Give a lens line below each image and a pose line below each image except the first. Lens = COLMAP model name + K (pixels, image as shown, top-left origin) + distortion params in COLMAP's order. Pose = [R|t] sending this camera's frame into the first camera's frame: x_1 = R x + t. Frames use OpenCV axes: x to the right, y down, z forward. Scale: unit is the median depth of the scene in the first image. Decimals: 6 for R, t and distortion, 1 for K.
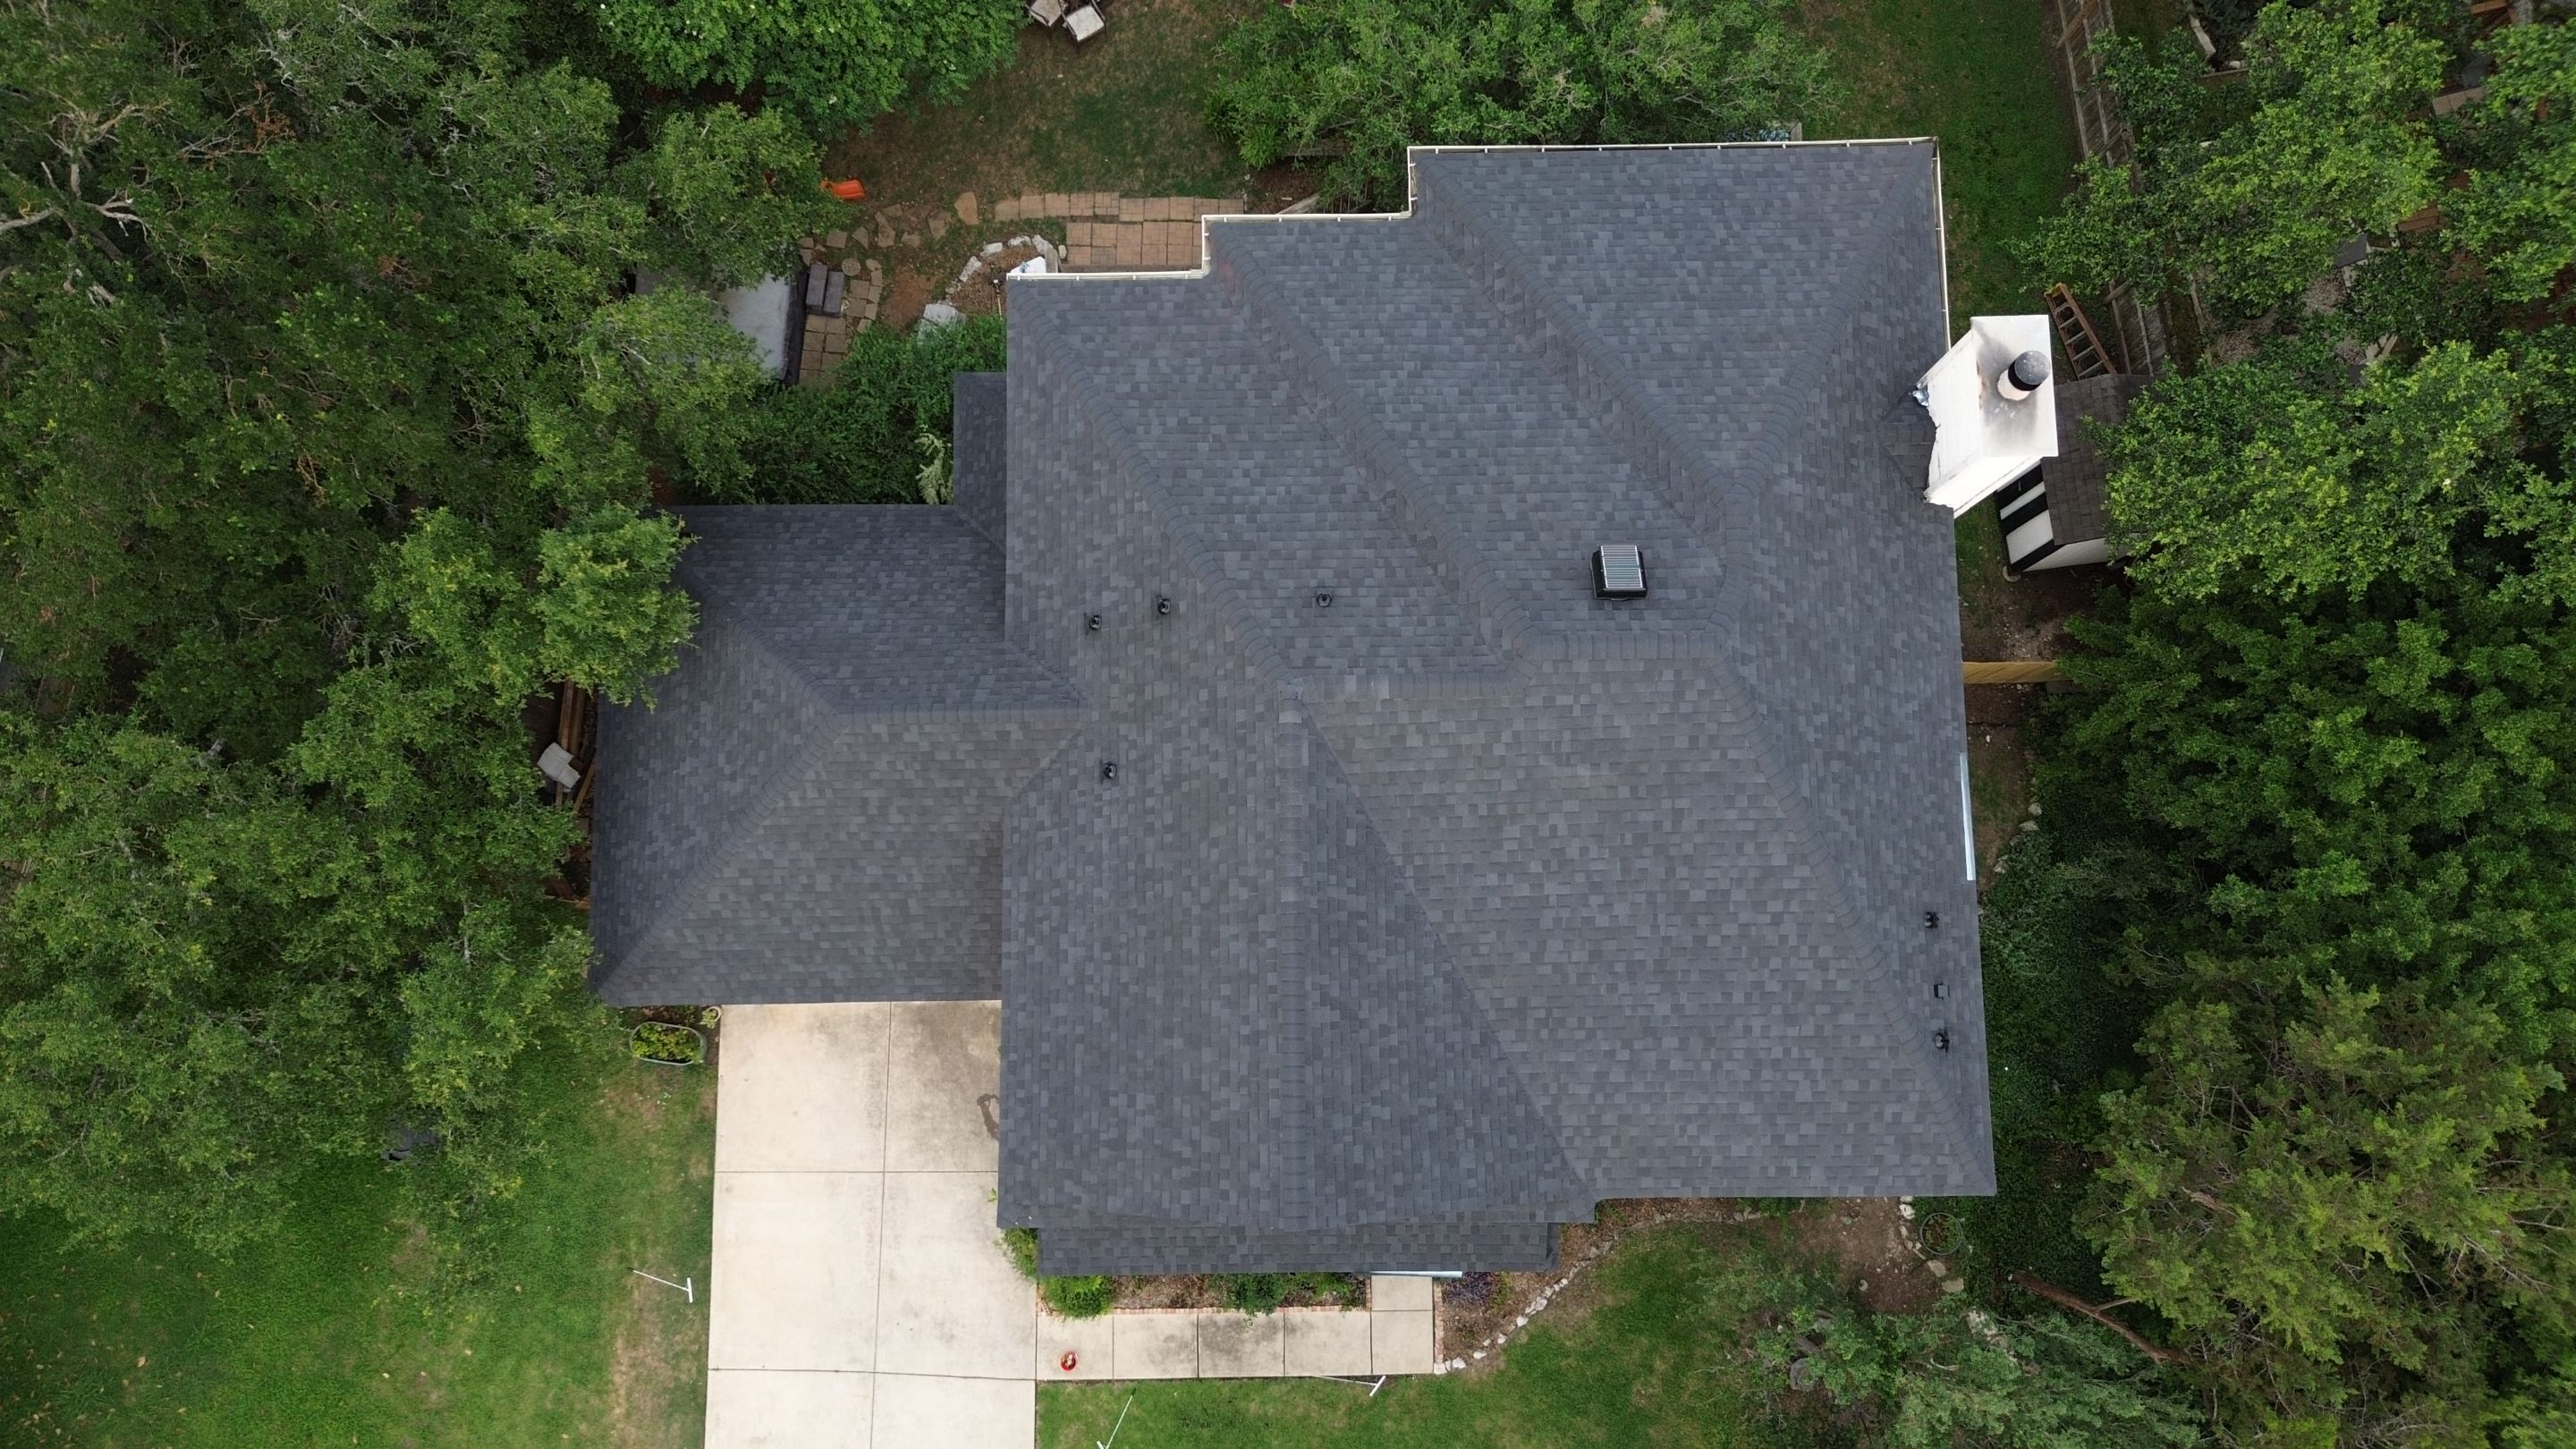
lens RADIAL K [[1827.0, 0, 1286.9], [0, 1827.0, 712.8], [0, 0, 1]] dist [0.061922, -0.062664]
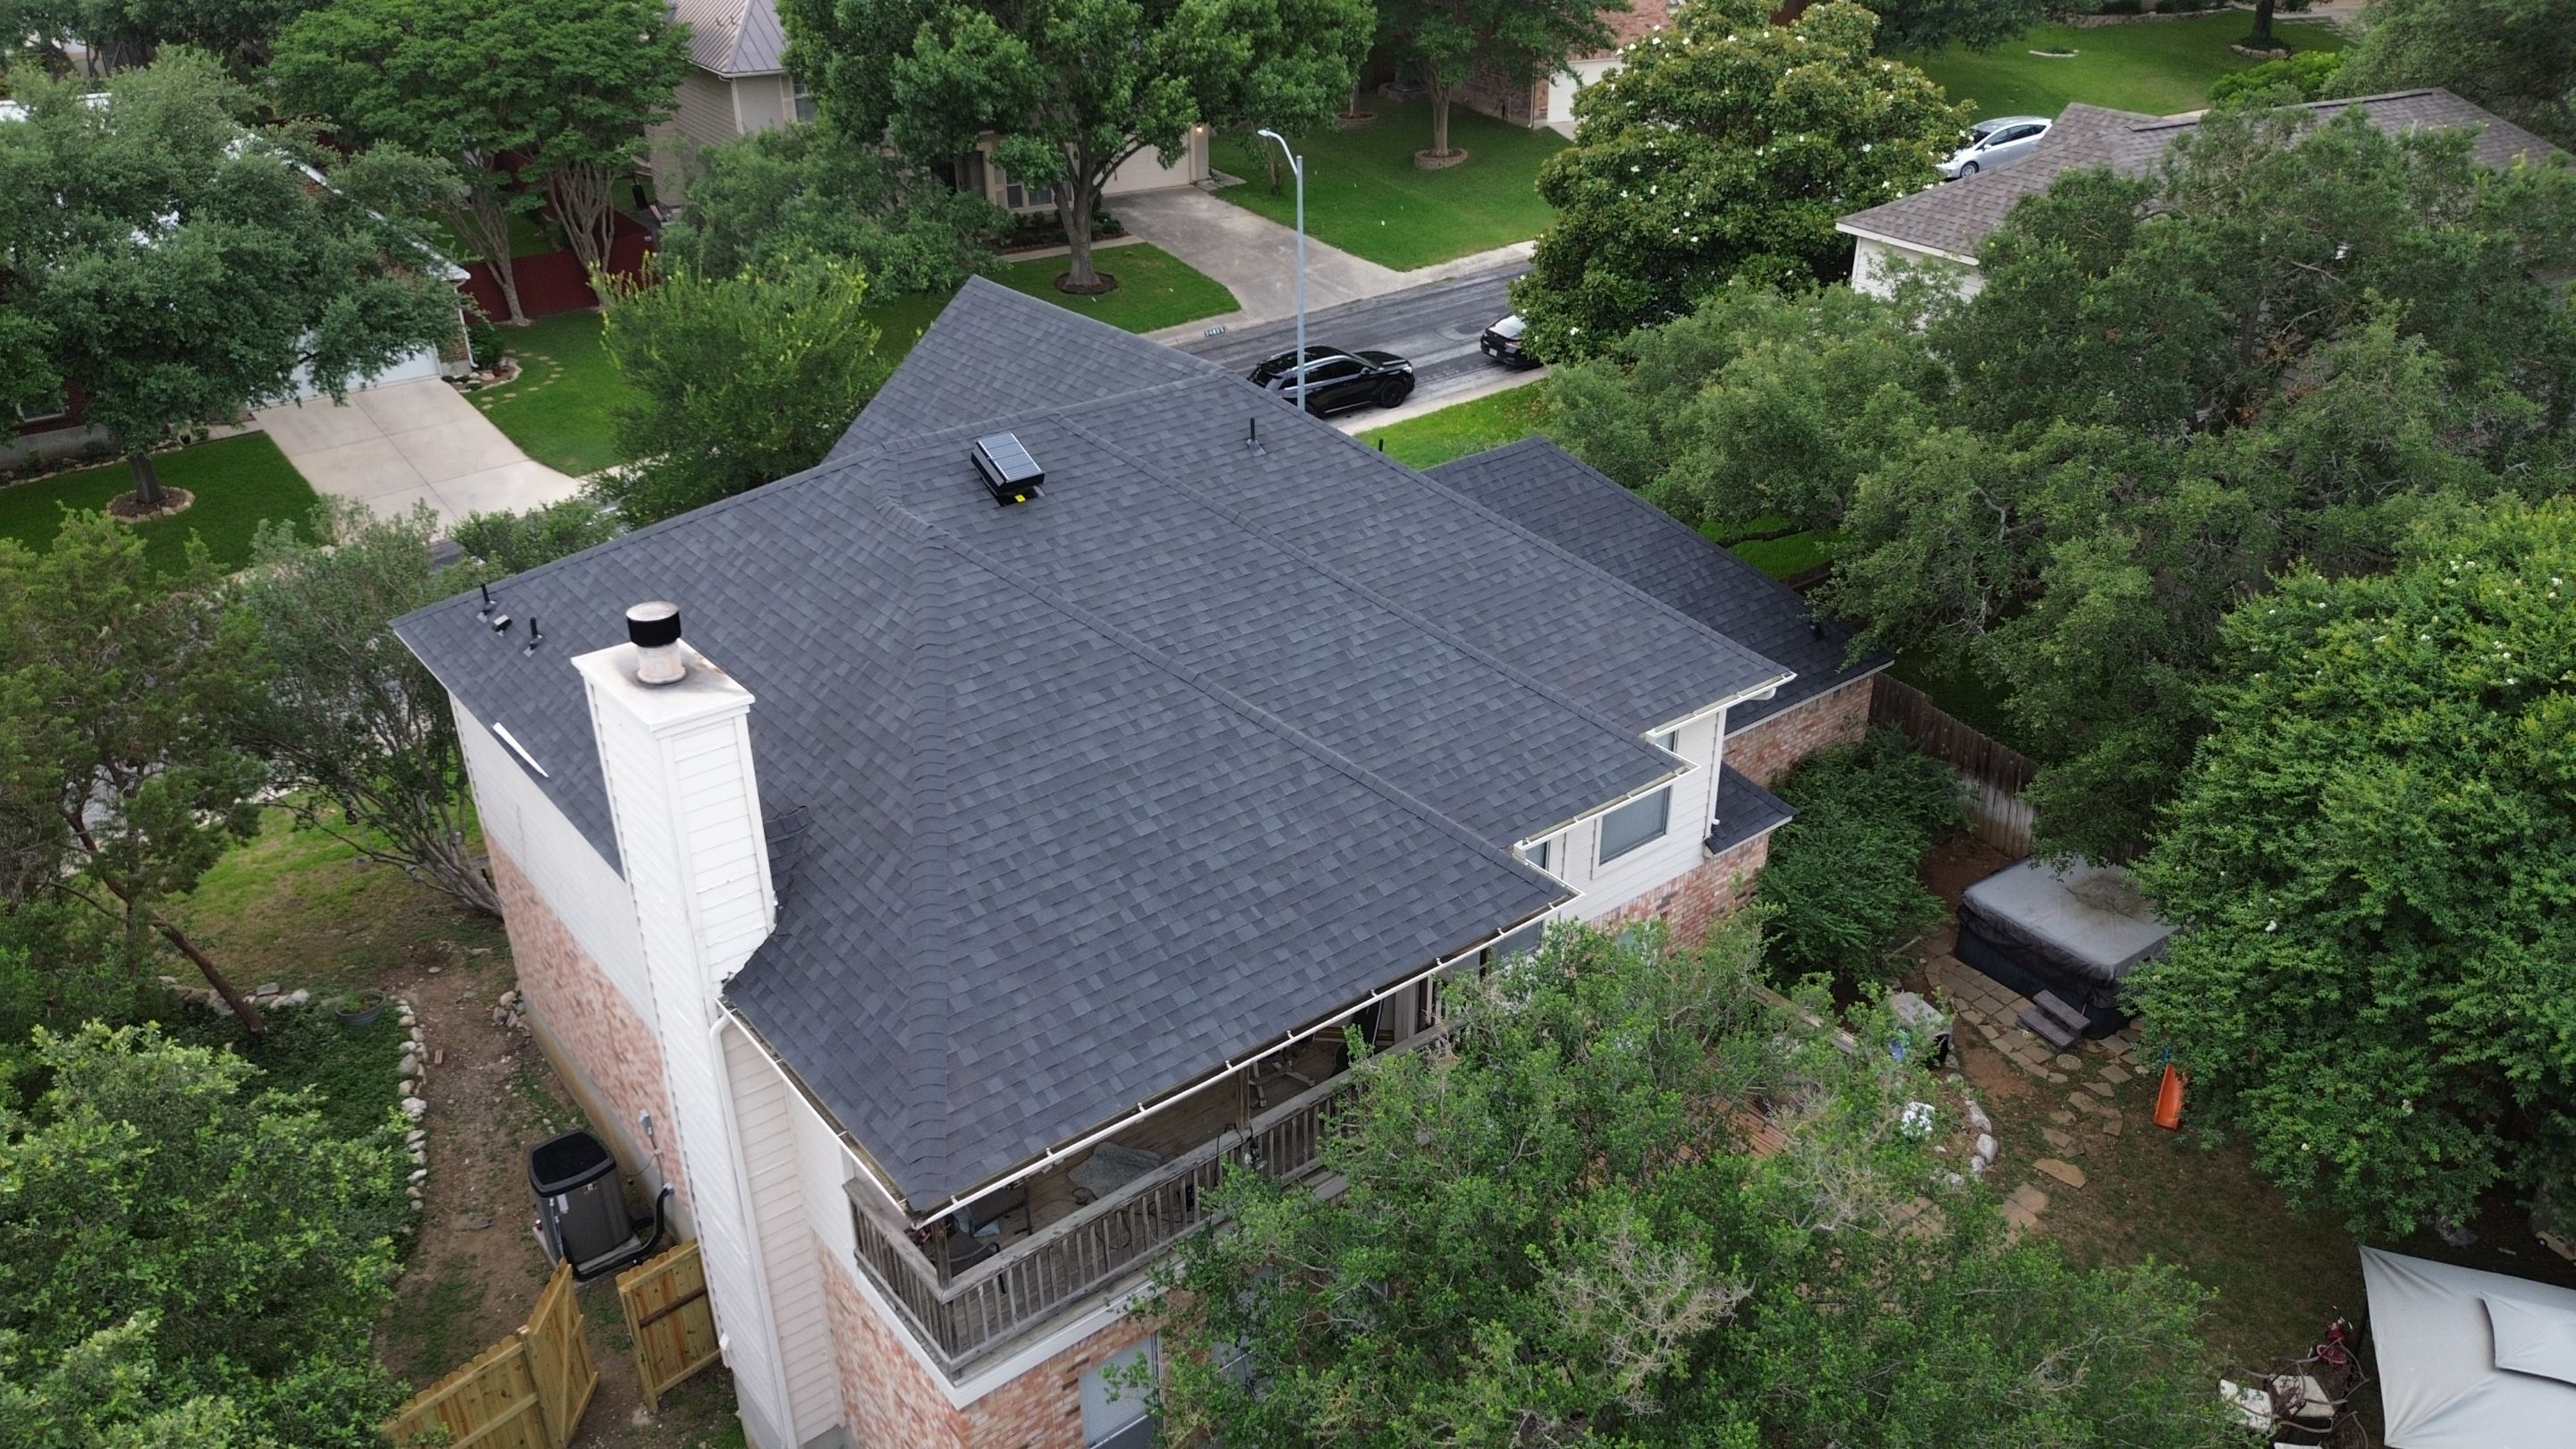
lens RADIAL K [[1827.0, 0, 1278.1], [0, 1827.0, 725.0], [0, 0, 1]] dist [0.061922, -0.062664]
pose [[-0.789689, 0.292174, -0.539468, 0.563938], [-0.604869, -0.223737, 0.764248, -0.825043], [0.102595, 0.929826, 0.353409, 0.742344]]
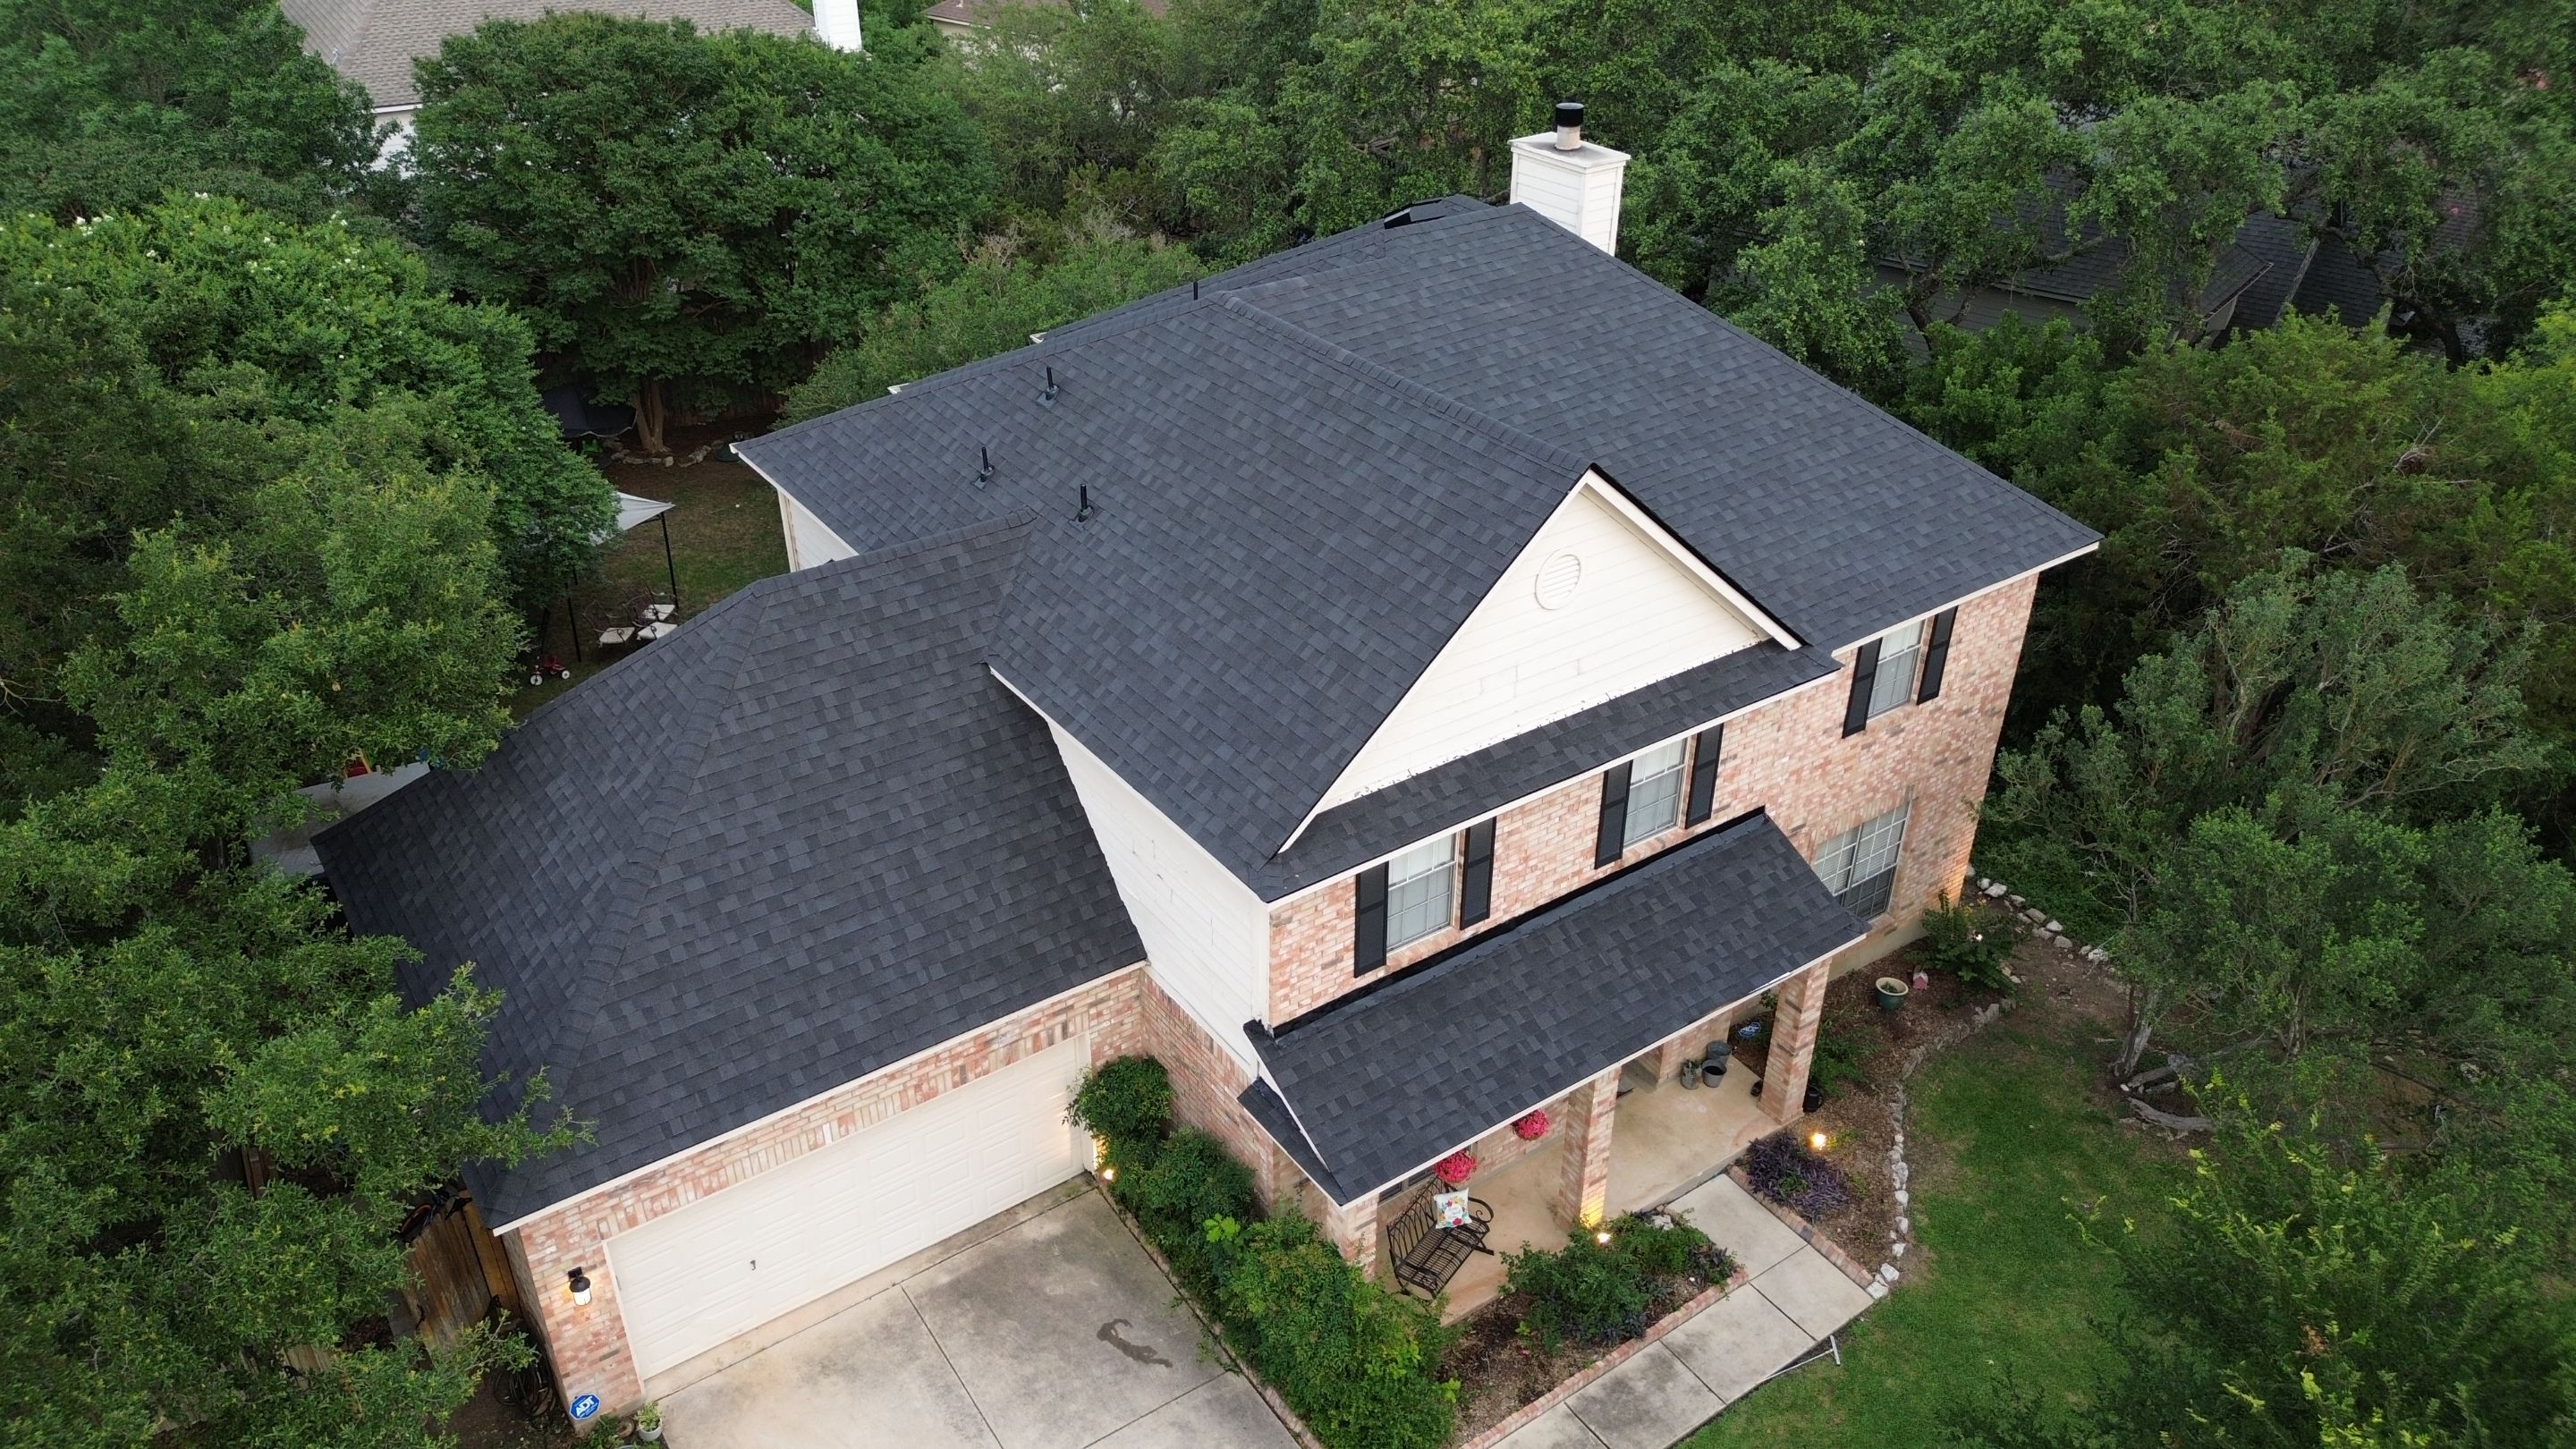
lens RADIAL K [[1827.0, 0, 1295.5], [0, 1827.0, 723.7], [0, 0, 1]] dist [0.061922, -0.062664]
pose [[0.821181, -0.283611, 0.495204, -0.468191], [0.562809, 0.546013, -0.620577, 0.674302], [-0.094386, 0.788311, 0.607994, 0.529712]]
